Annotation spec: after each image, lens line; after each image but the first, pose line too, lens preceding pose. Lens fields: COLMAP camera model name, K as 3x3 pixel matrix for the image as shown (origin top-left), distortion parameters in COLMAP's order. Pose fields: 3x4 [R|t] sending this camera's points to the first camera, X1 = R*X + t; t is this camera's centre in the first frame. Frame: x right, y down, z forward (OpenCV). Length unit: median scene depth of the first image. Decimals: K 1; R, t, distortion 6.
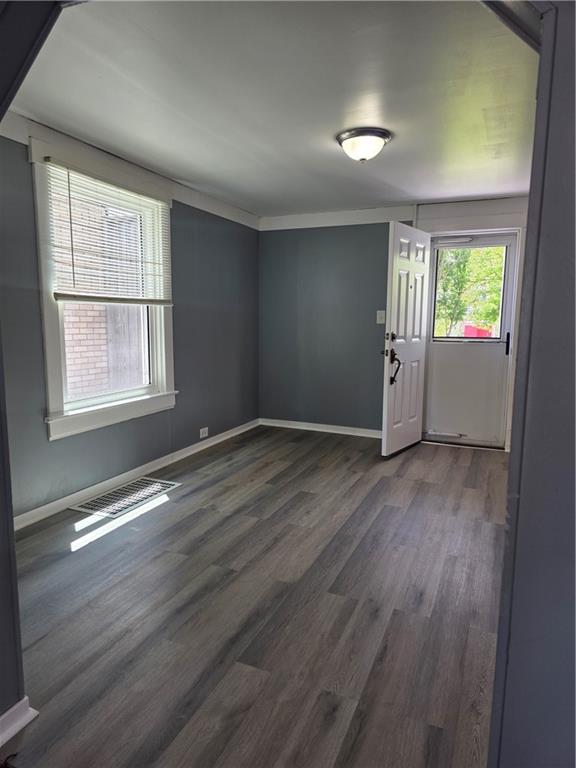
lens RADIAL K [[512.6, 0, 293.3], [0, 512.6, 384.6], [0, 0, 1]] dist [0.075736, -0.073444]
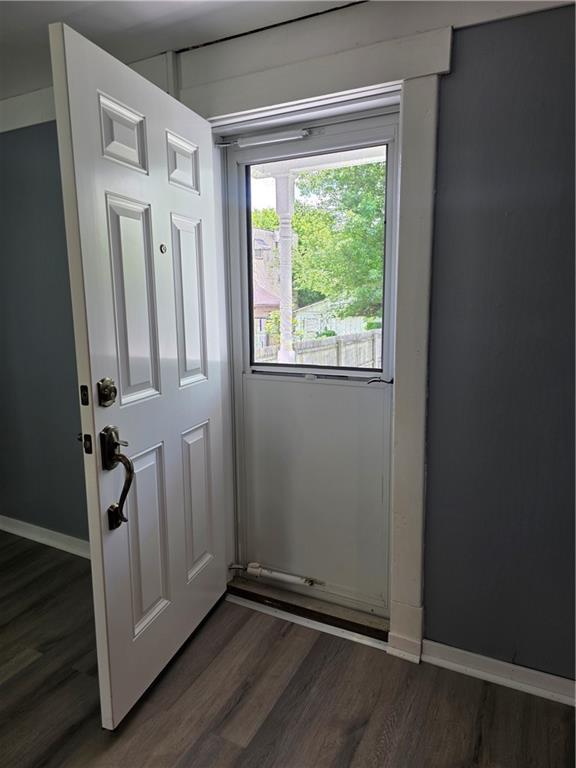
lens RADIAL K [[514.9, 0, 284.8], [0, 514.9, 388.1], [0, 0, 1]] dist [0.082109, -0.075319]
pose [[0.958551, -0.073102, 0.275382, 0.202171], [0.061509, 0.996827, 0.050514, -0.100991], [-0.278201, -0.031481, 0.960007, 0.603805]]
